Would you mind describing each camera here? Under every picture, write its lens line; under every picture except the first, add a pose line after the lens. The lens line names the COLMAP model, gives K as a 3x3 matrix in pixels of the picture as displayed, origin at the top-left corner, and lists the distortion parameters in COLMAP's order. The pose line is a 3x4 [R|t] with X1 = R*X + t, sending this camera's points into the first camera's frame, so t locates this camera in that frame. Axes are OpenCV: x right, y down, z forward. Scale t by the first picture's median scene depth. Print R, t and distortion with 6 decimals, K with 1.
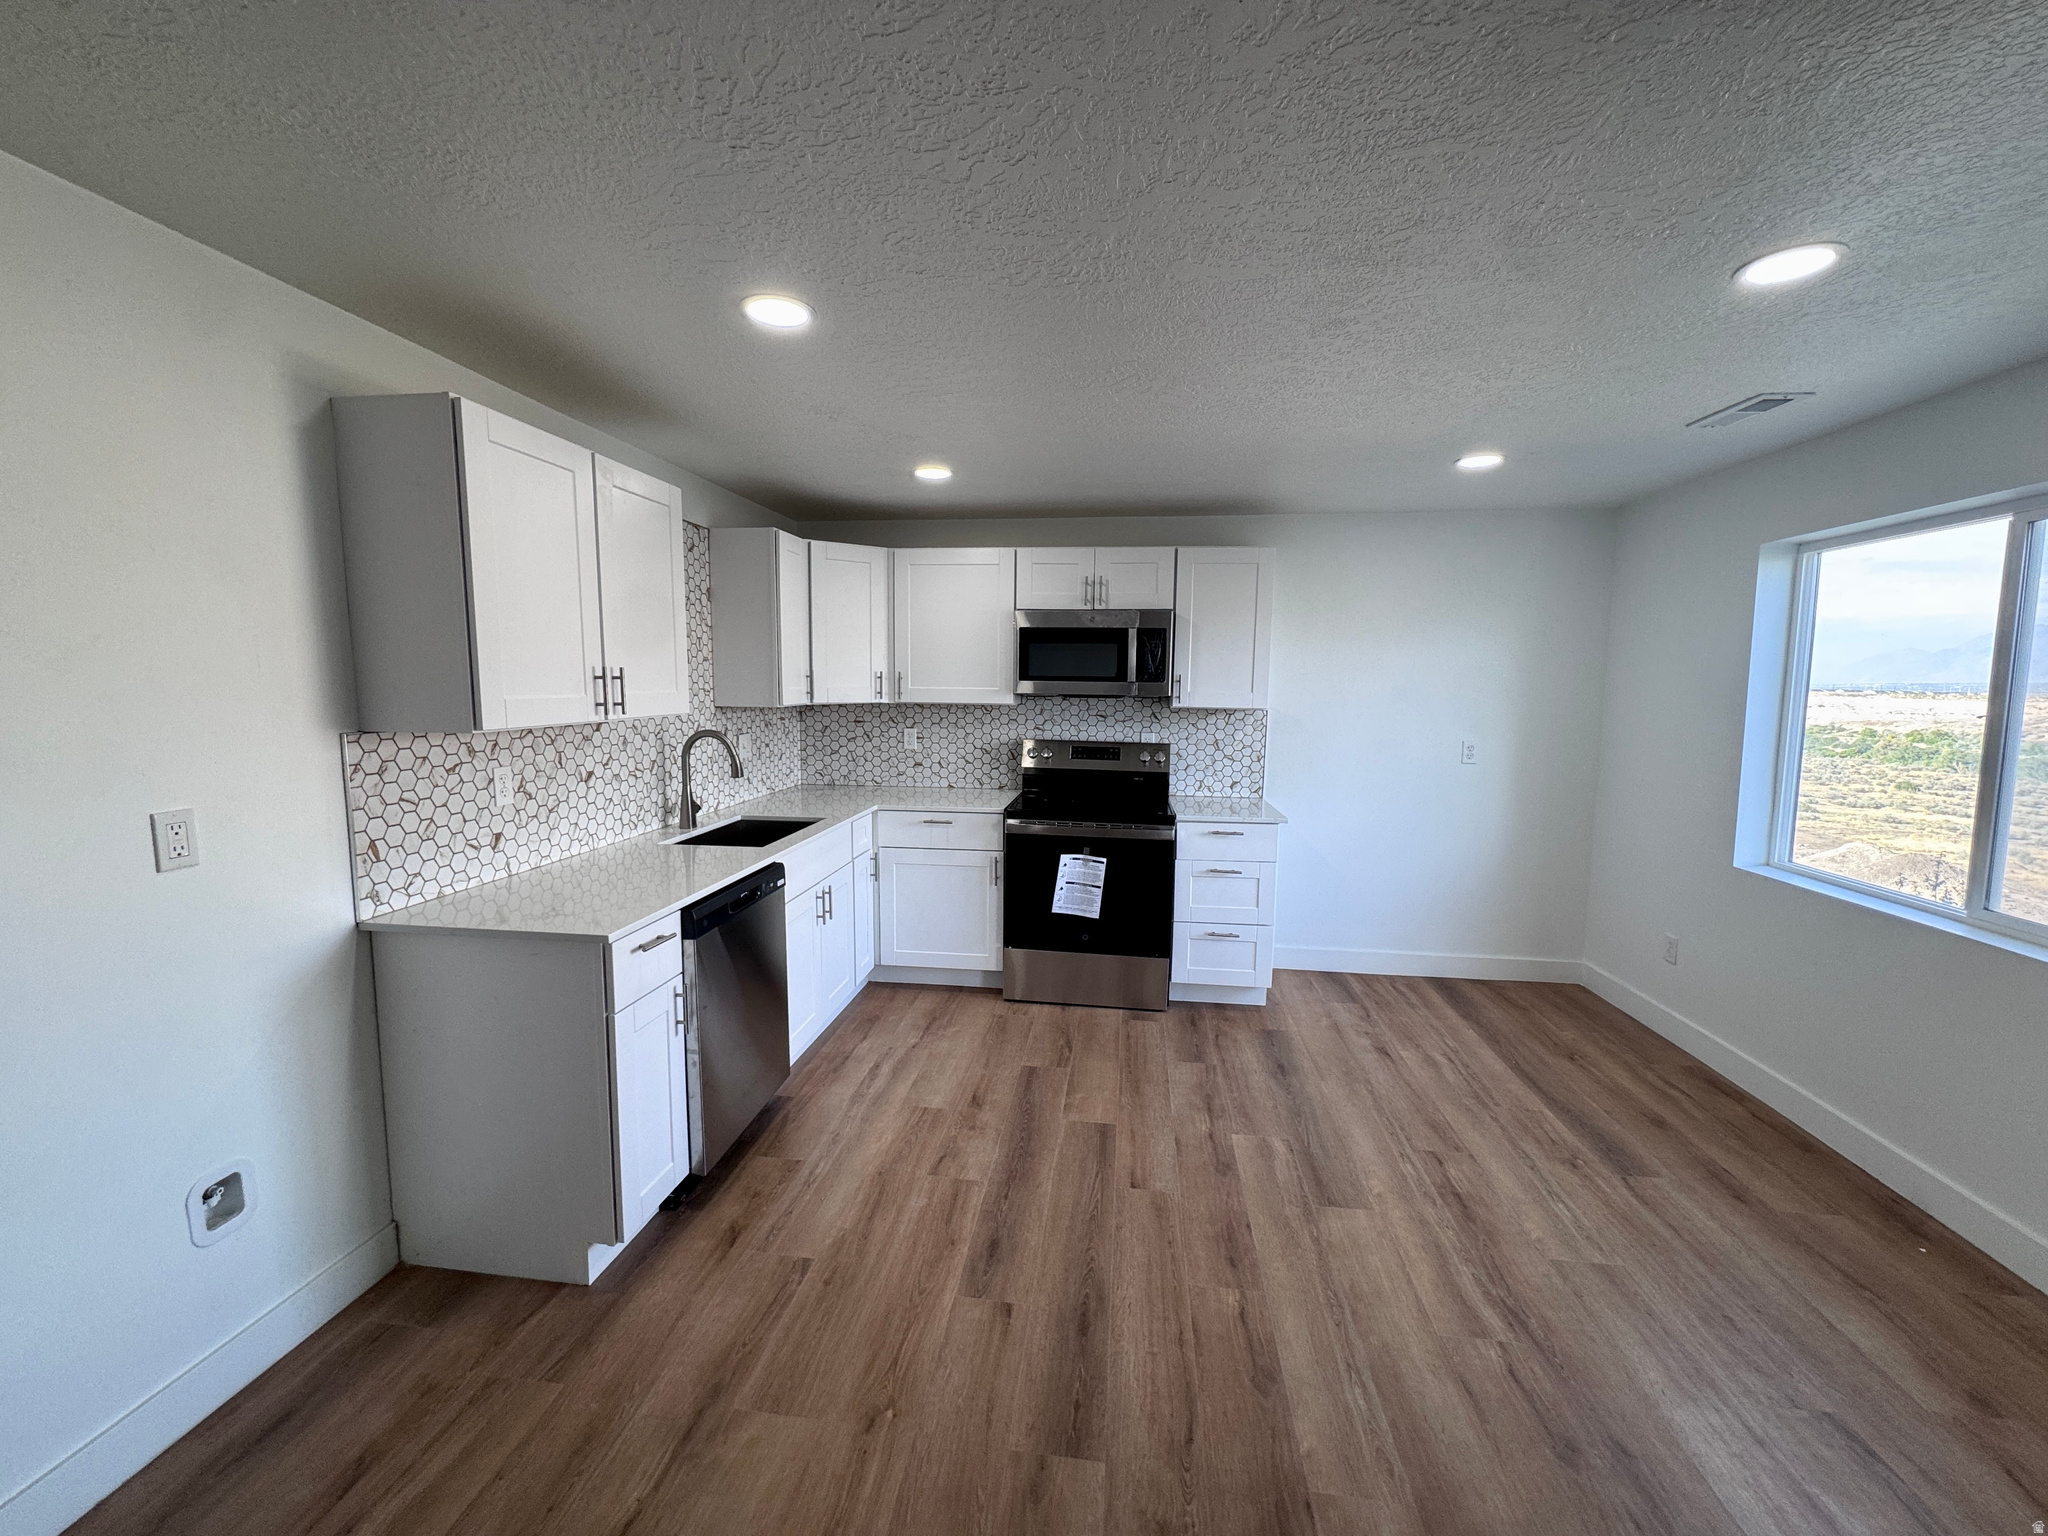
lens RADIAL K [[821.1, 0, 1031.0], [0, 821.1, 769.7], [0, 0, 1]] dist [-0.001237, 0.000503]
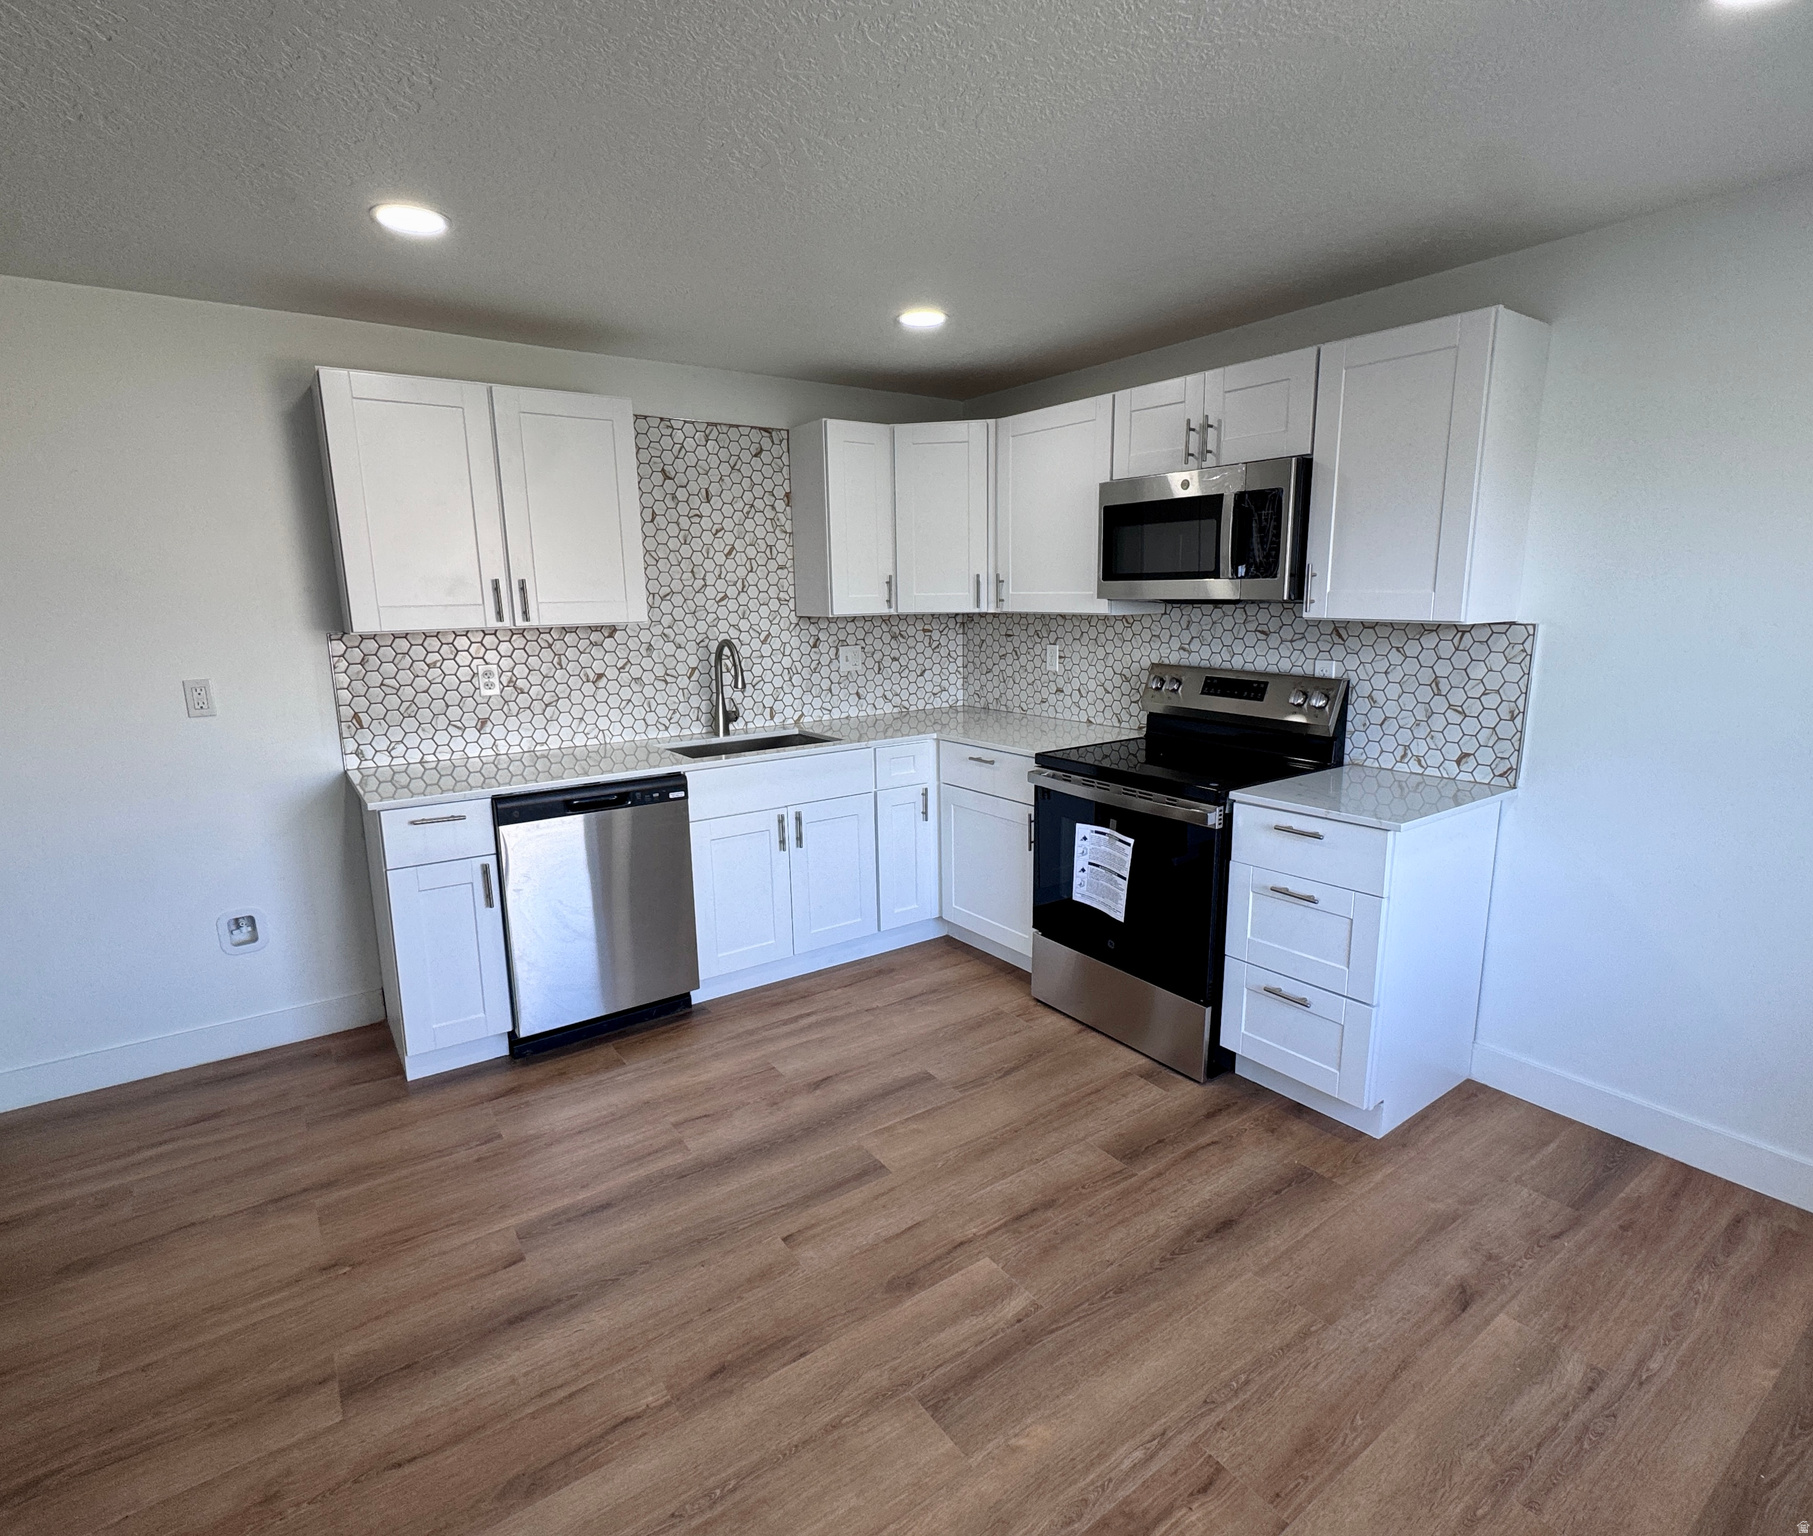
lens RADIAL K [[939.7, 0, 912.8], [0, 939.7, 769.5], [0, 0, 1]] dist [-0.002587, -0.000184]
pose [[0.681266, 0.119067, -0.722288, 0.557453], [-0.060466, 0.992465, 0.106573, -0.024287], [0.729534, -0.028931, 0.683332, 0.345993]]
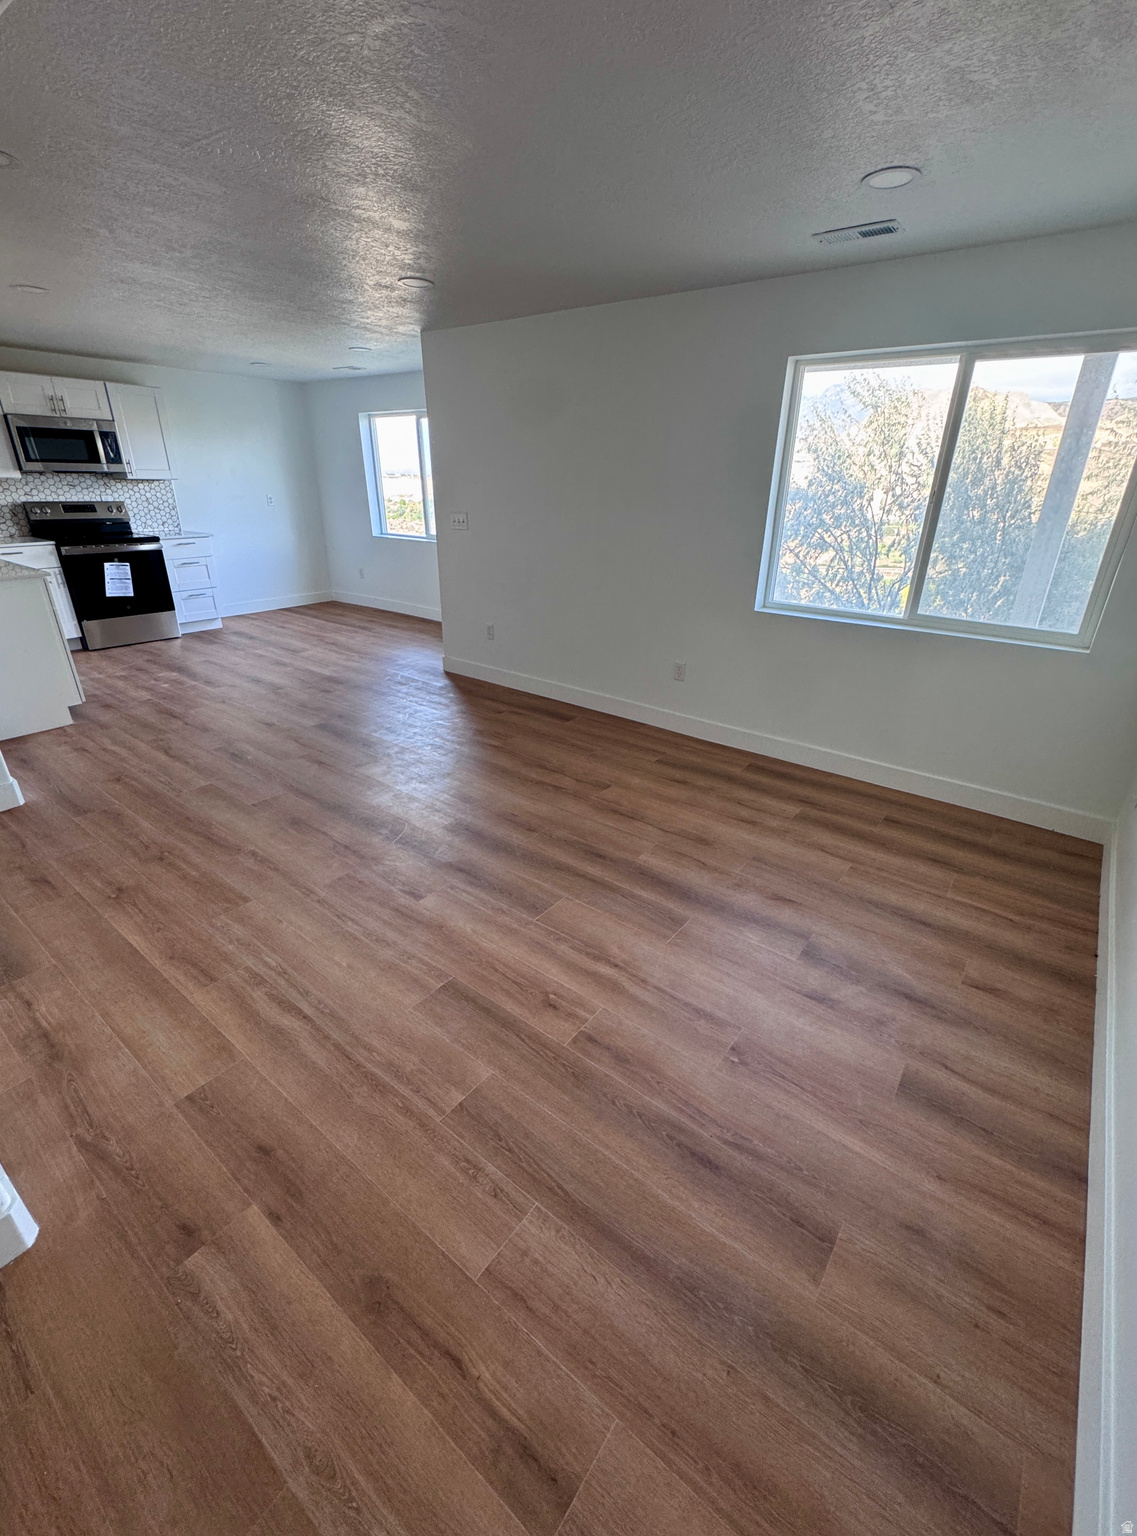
lens RADIAL K [[653.1, 0, 572.8], [0, 653.1, 770.3], [0, 0, 1]] dist [0.000051, 0.000051]
pose [[0.511526, -0.356612, 0.781773, -0.800750], [0.081924, 0.925909, 0.368756, 0.082577], [-0.855353, -0.124583, 0.502842, -0.786370]]
